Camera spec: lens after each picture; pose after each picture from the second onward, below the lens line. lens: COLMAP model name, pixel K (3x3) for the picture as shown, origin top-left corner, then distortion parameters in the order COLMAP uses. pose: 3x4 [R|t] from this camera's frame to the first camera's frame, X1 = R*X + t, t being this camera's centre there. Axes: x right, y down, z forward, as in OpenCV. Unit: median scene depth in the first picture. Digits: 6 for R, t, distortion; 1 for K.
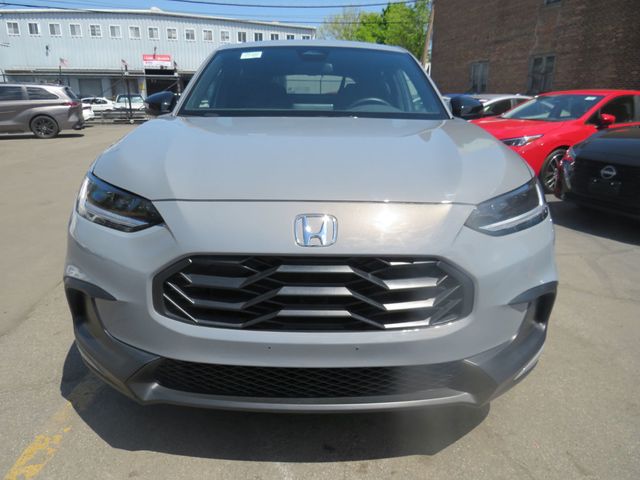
lens RADIAL K [[477.3, 0, 310.6], [0, 477.3, 241.9], [0, 0, 1]] dist [-0.011051, -0.028014]
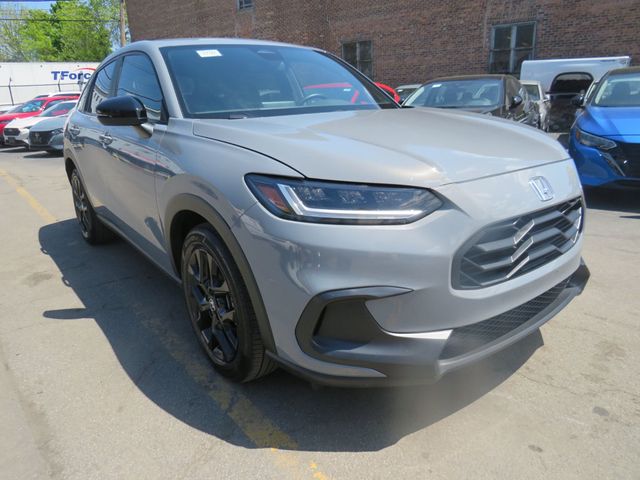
lens RADIAL K [[477.3, 0, 310.6], [0, 477.3, 241.9], [0, 0, 1]] dist [-0.011051, -0.028014]
pose [[0.782738, -0.218983, 0.582552, -0.491113], [0.219212, 0.973073, 0.071240, -0.043382], [-0.582466, 0.071940, 0.809665, 0.122684]]
